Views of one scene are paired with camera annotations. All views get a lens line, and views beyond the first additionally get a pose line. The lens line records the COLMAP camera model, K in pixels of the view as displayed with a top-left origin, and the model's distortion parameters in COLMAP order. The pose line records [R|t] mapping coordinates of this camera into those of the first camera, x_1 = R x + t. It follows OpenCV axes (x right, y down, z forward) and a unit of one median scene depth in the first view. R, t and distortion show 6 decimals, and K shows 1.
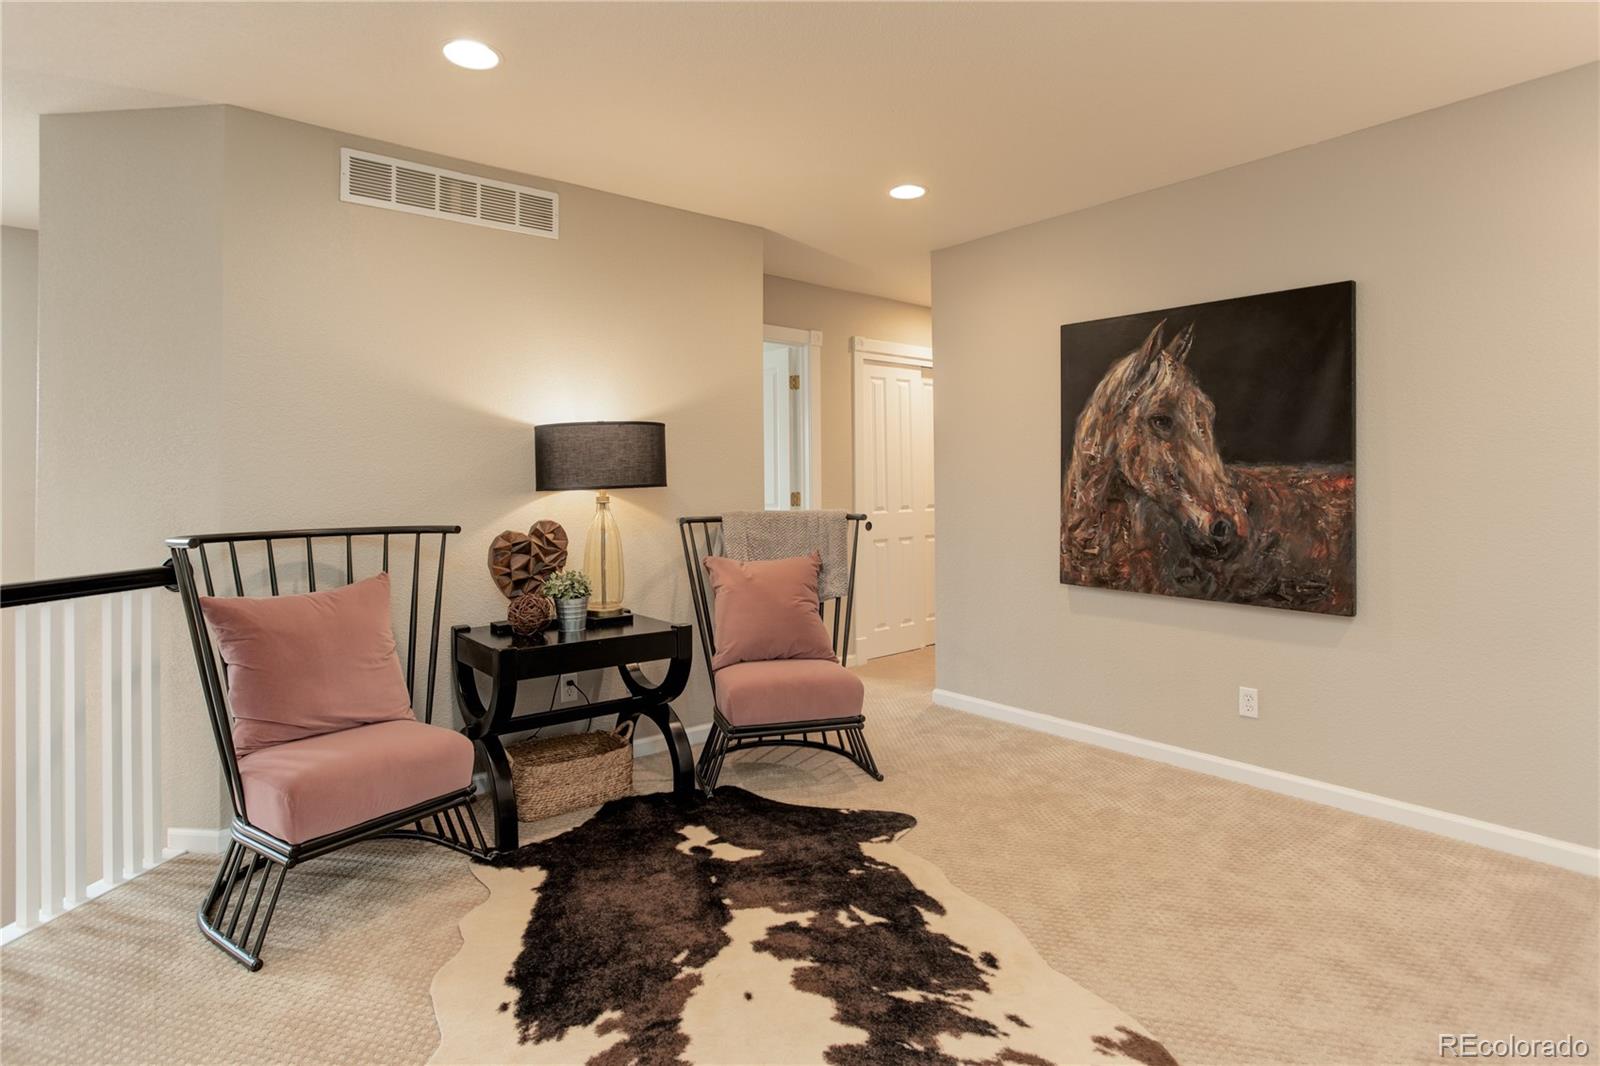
lens RADIAL K [[824.0, 0, 799.2], [0, 824.0, 462.4], [0, 0, 1]] dist [-0.031958, 0.000427]
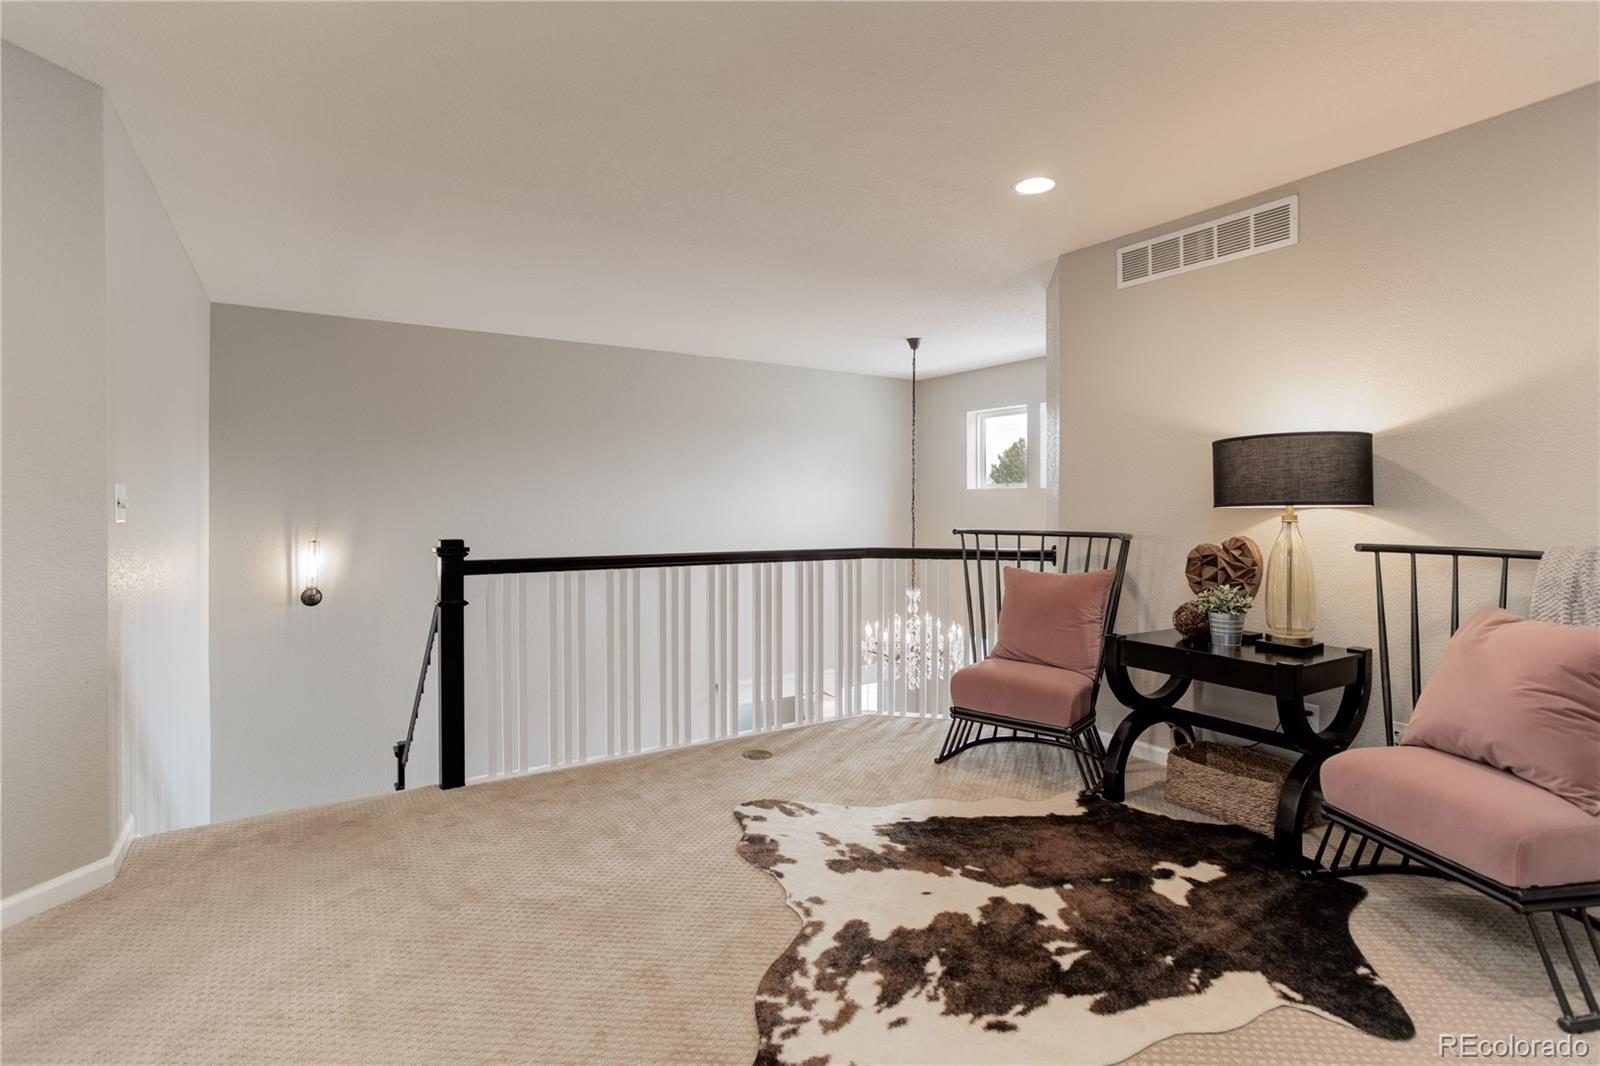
lens RADIAL K [[784.4, 0, 800.5], [0, 784.4, 500.1], [0, 0, 1]] dist [-0.053524, 0.035216]
pose [[-0.113256, 0.004223, -0.993557, 0.934113], [0.022932, 0.999736, 0.001635, 0.014551], [0.993301, -0.022599, -0.113323, 0.746018]]
